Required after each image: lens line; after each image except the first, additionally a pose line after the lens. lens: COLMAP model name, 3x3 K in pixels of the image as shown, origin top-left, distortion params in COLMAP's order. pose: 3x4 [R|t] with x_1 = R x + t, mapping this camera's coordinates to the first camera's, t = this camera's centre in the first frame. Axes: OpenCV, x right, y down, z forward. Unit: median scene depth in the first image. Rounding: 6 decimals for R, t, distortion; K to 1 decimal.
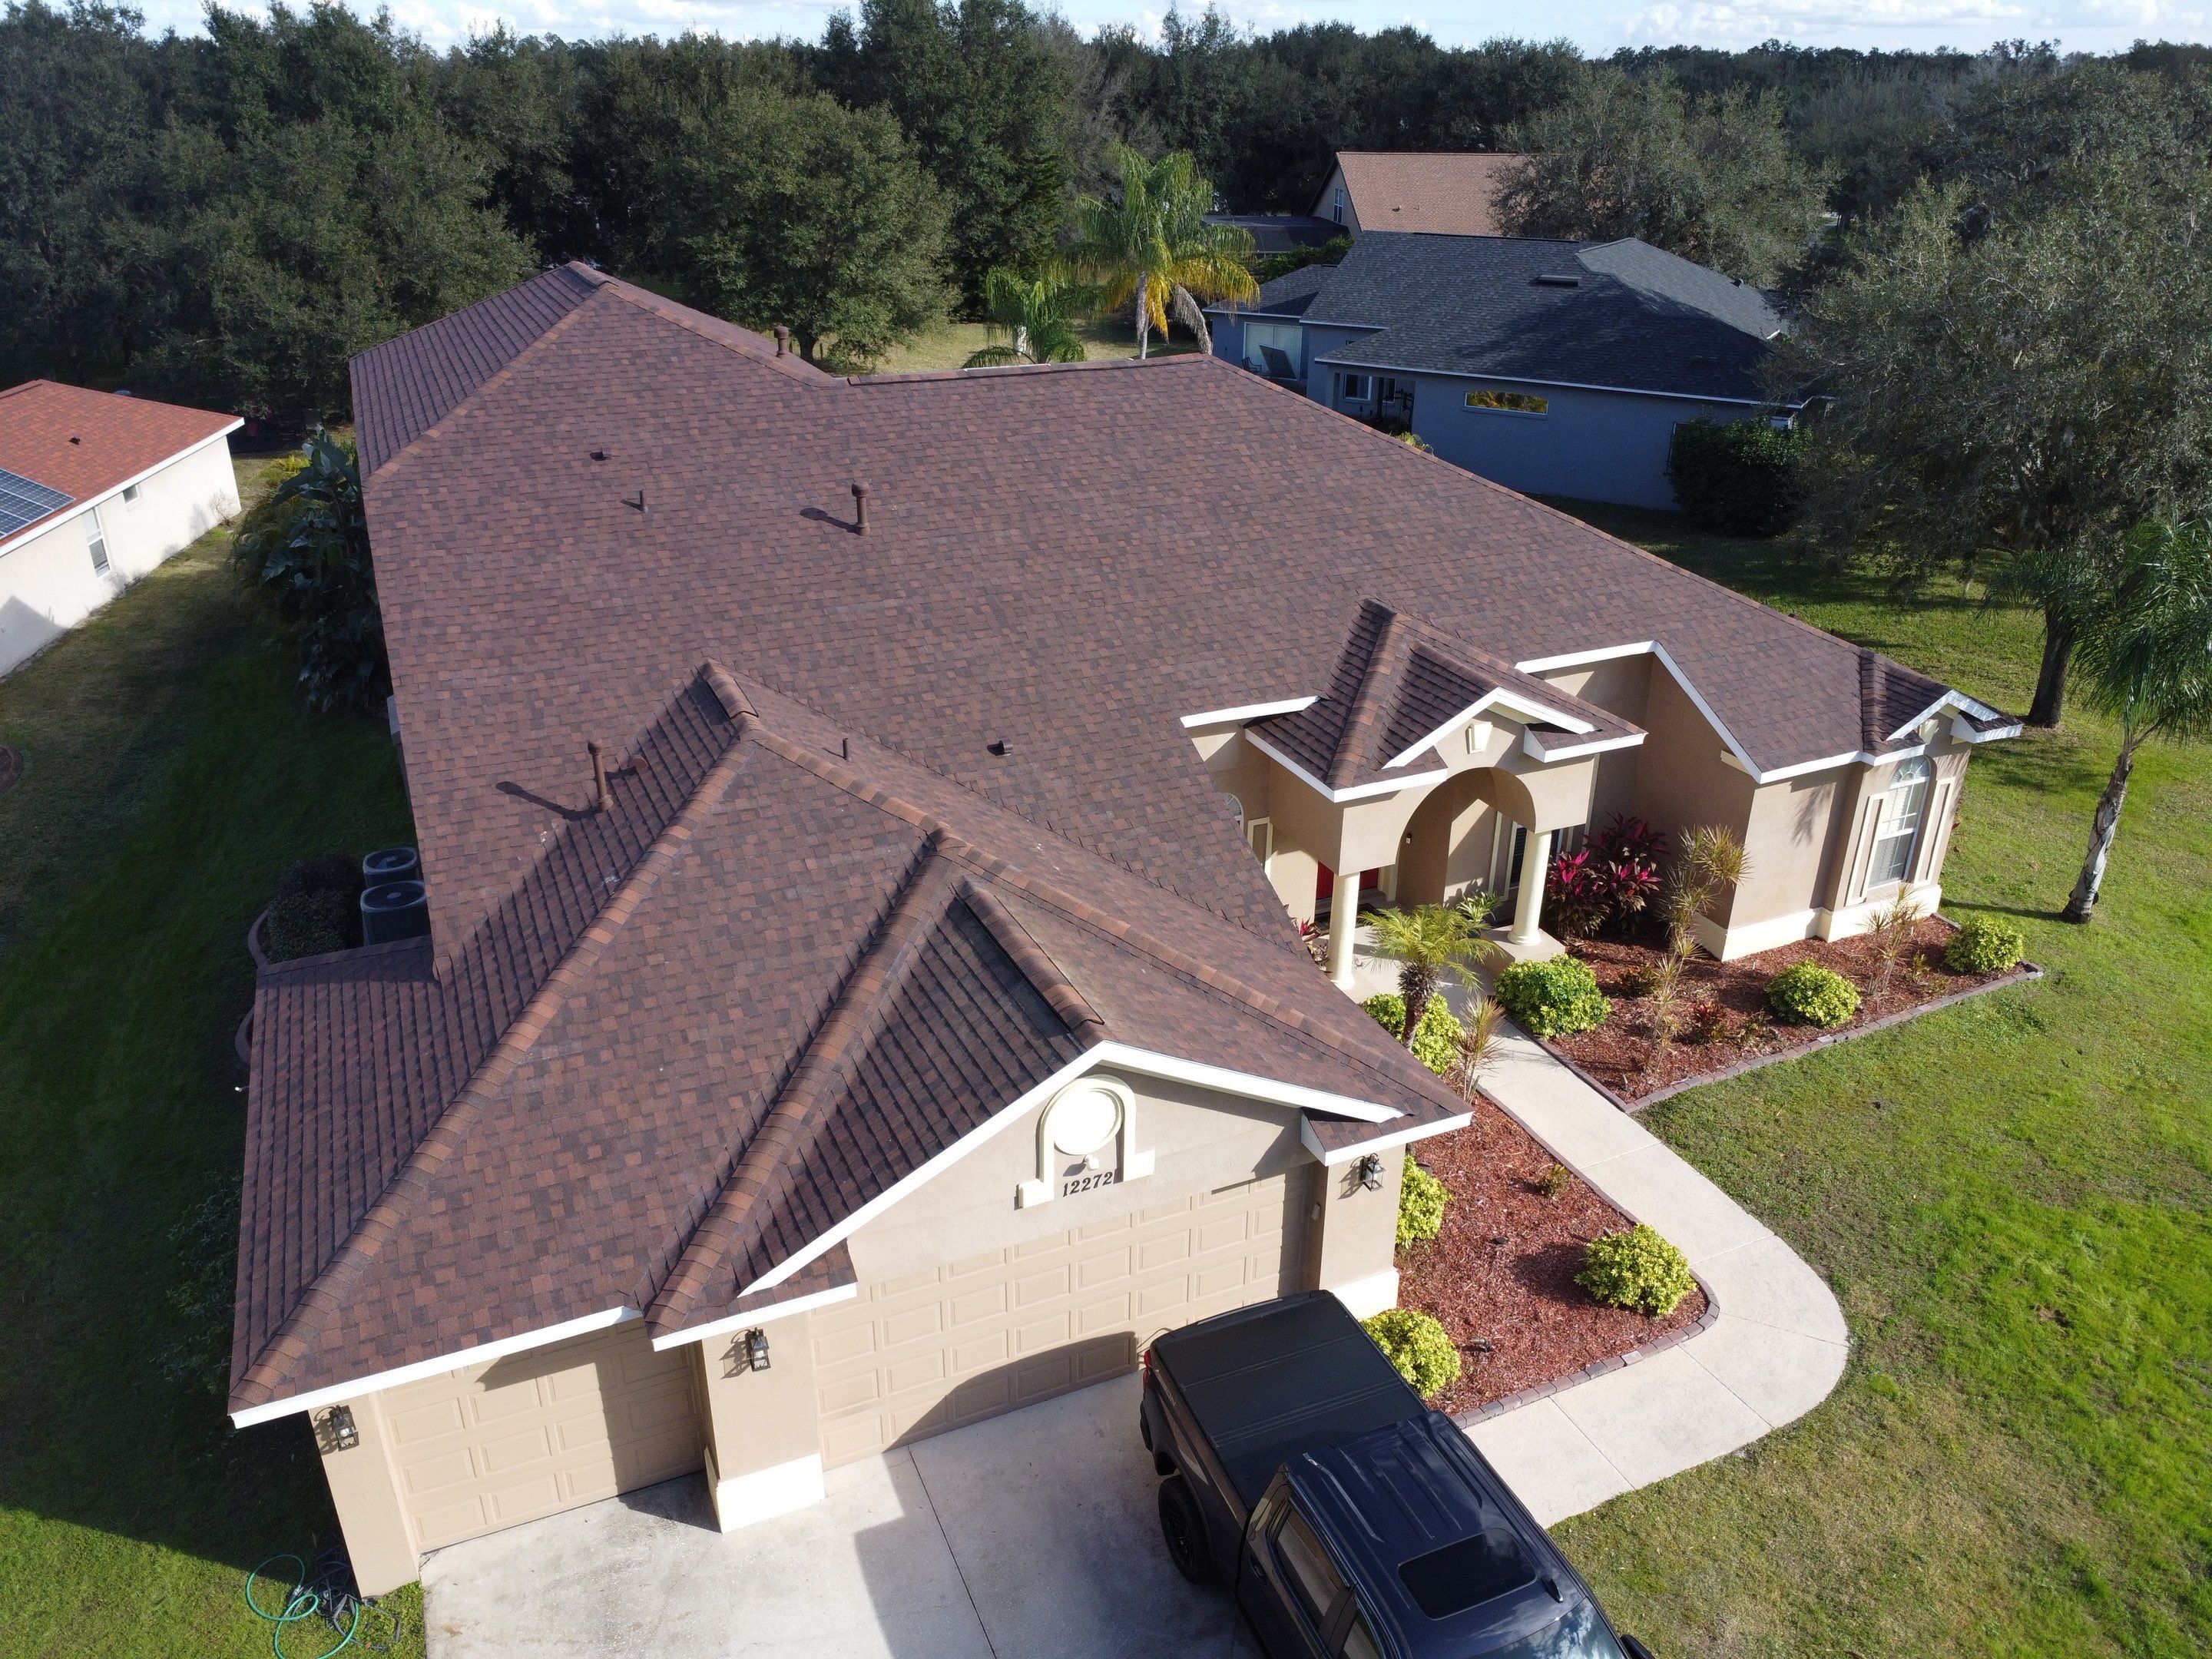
lens RADIAL K [[1603.9, 0, 1091.9], [0, 1603.9, 826.8], [0, 0, 1]] dist [-0.030039, -0.003317]
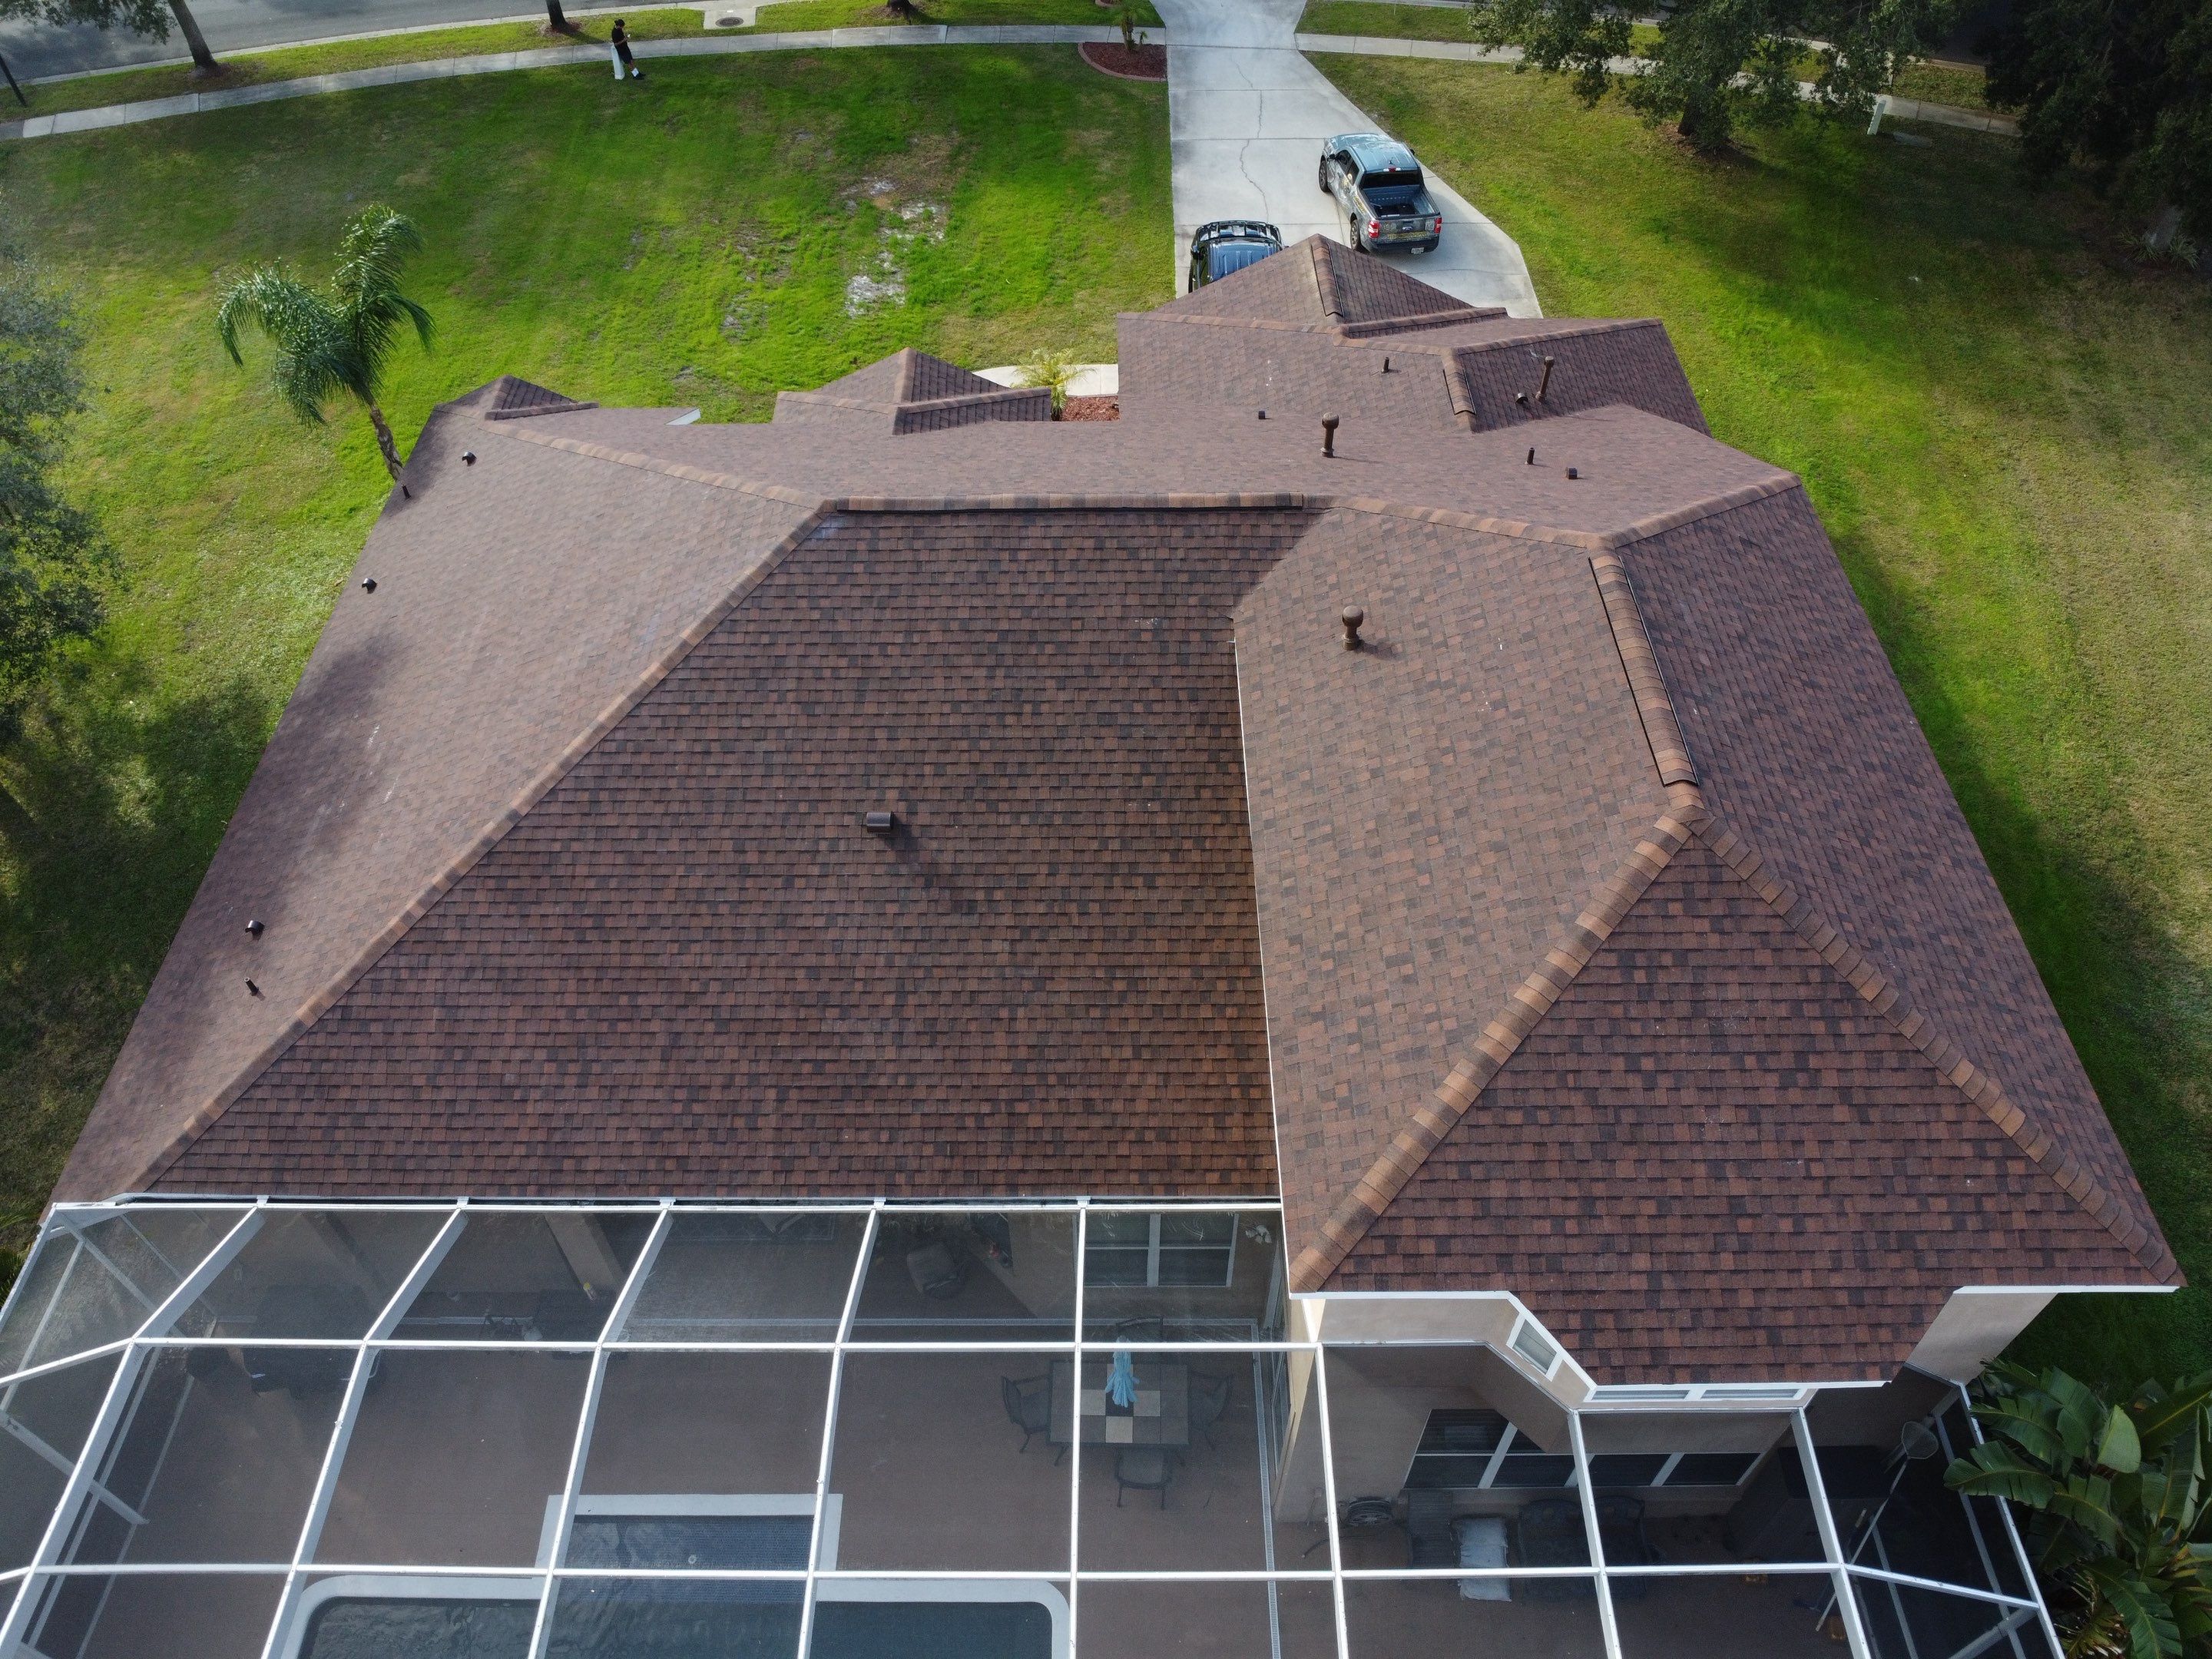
lens RADIAL K [[1603.9, 0, 1097.4], [0, 1603.9, 819.9], [0, 0, 1]] dist [-0.030039, -0.003317]
pose [[-0.914877, -0.293901, 0.276806, -0.383817], [0.178753, 0.319885, 0.930441, -1.171815], [-0.362004, 0.900720, -0.240120, 1.581934]]
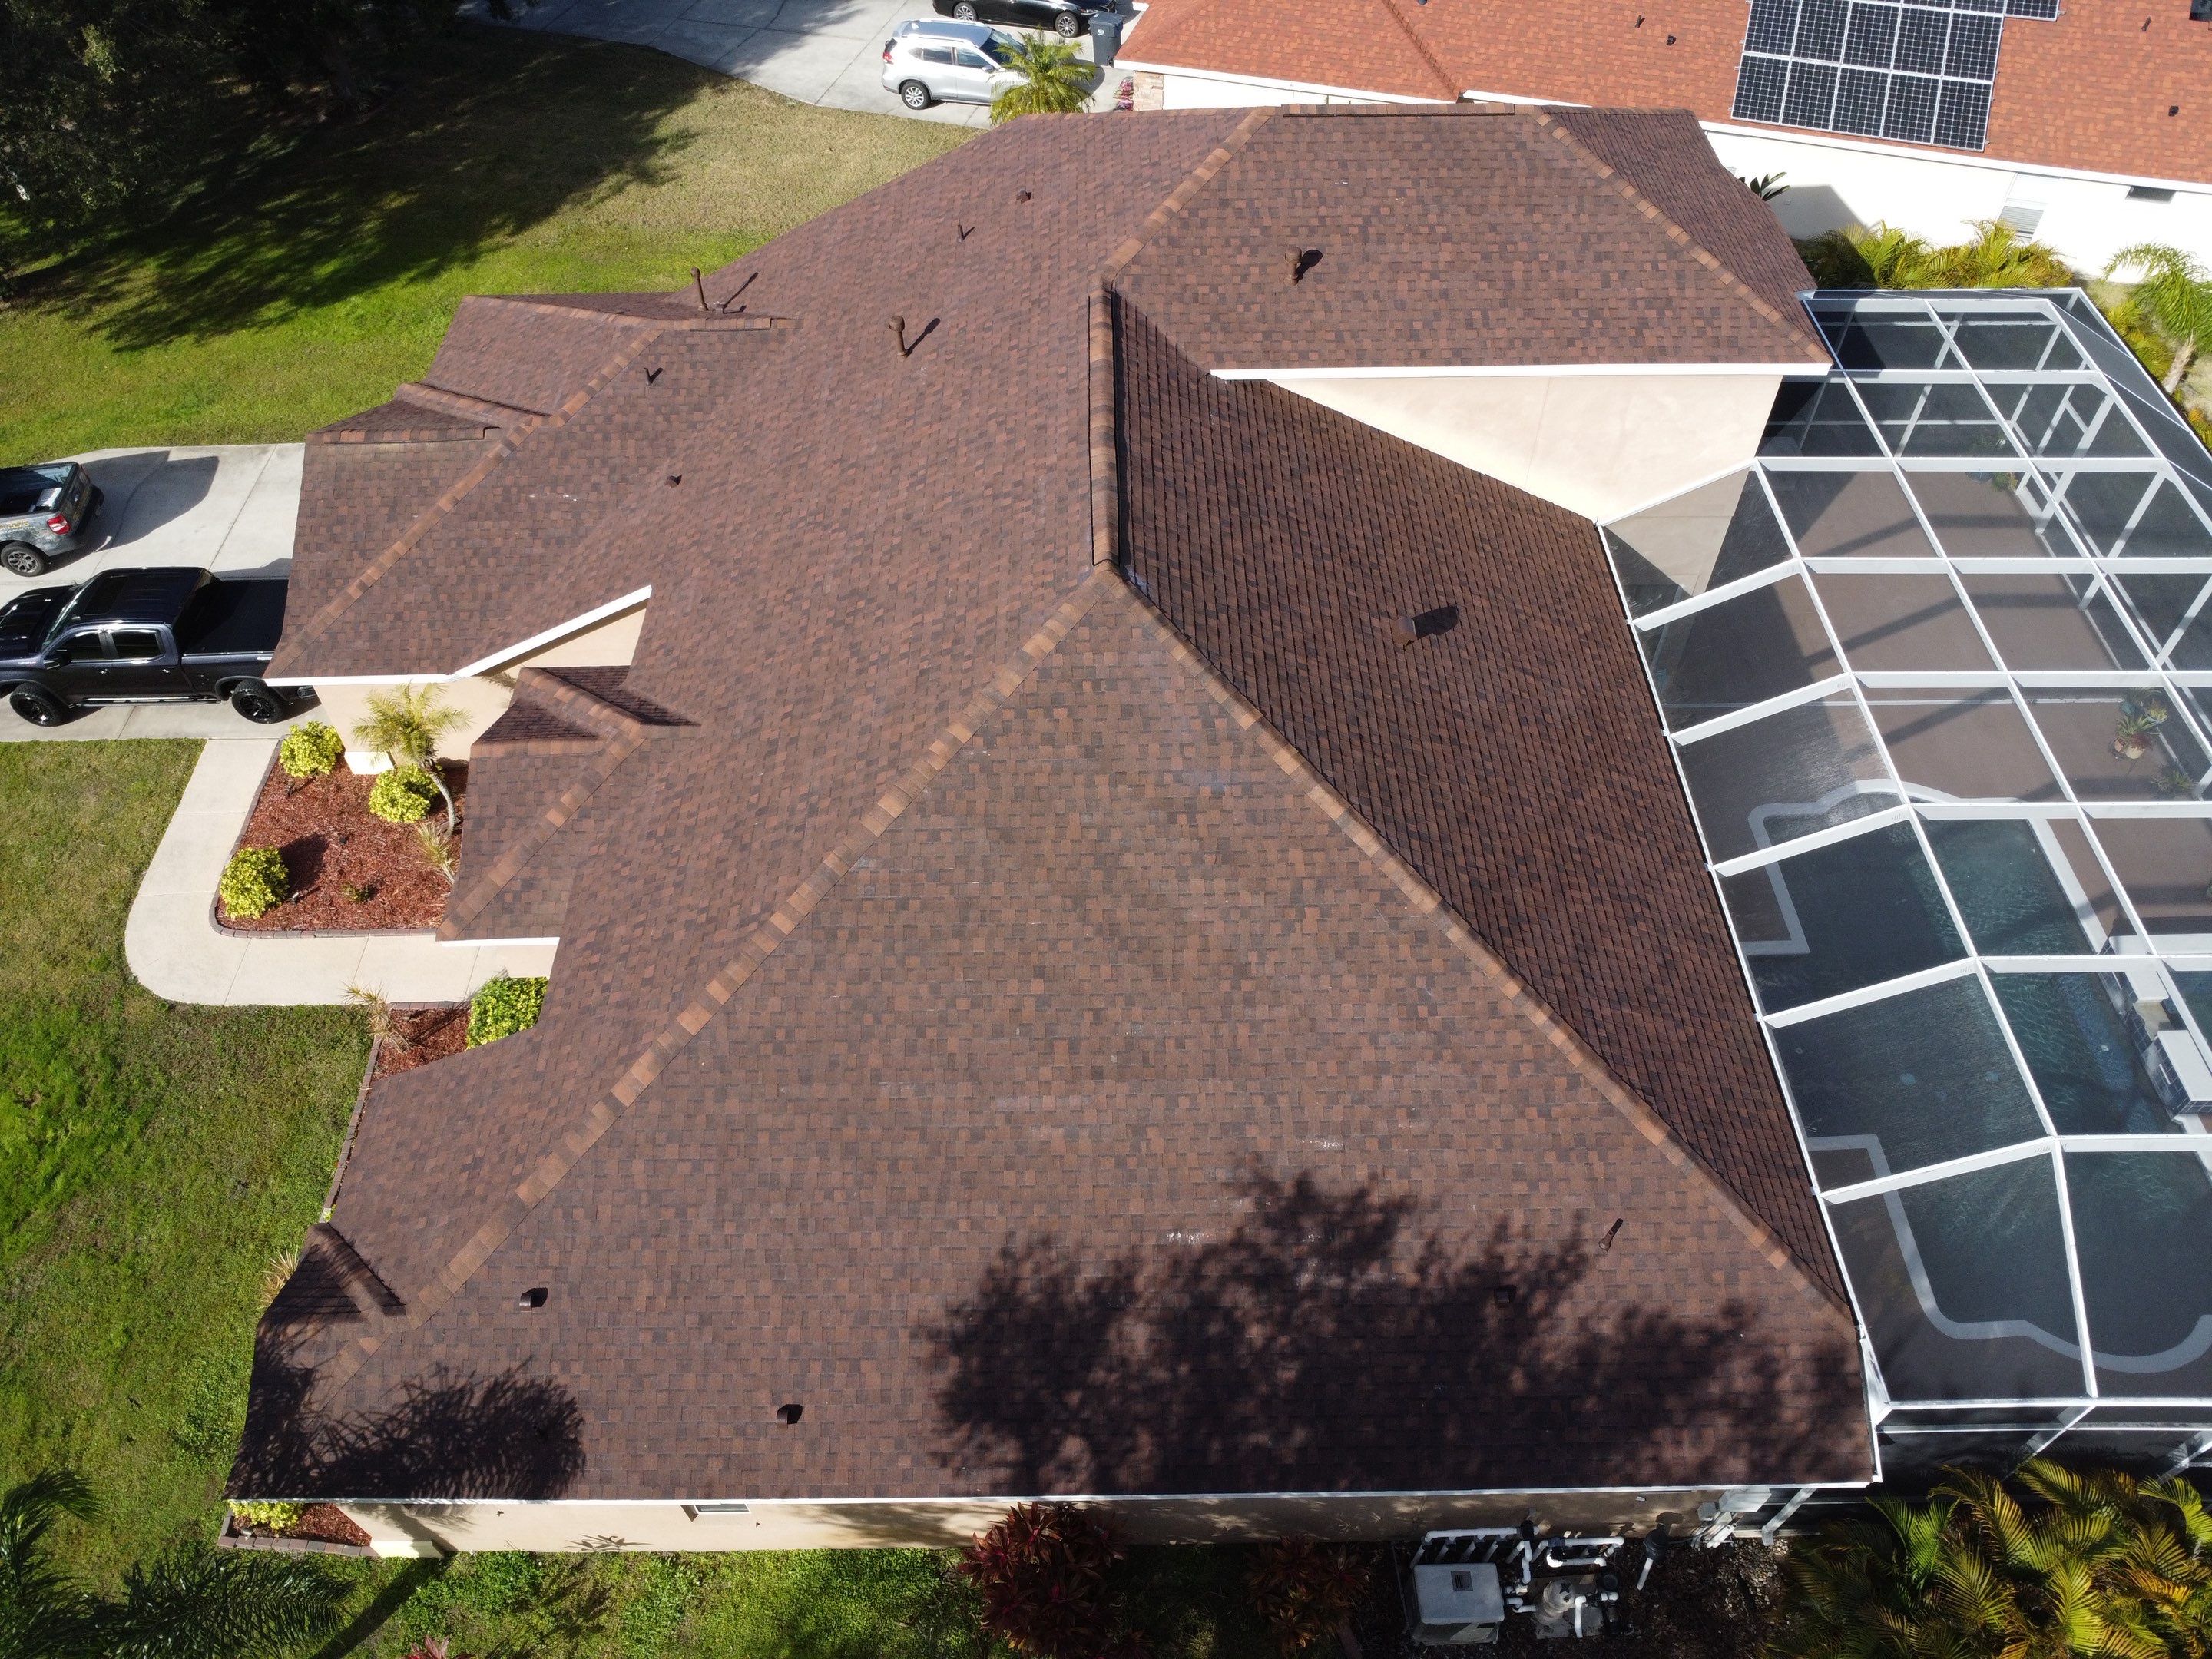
lens RADIAL K [[1603.9, 0, 1096.2], [0, 1603.9, 821.5], [0, 0, 1]] dist [-0.030039, -0.003317]
pose [[-0.394708, 0.697391, -0.598207, 0.721035], [-0.379791, 0.469008, 0.797364, -1.006404], [0.836639, 0.541919, 0.079742, 1.236057]]
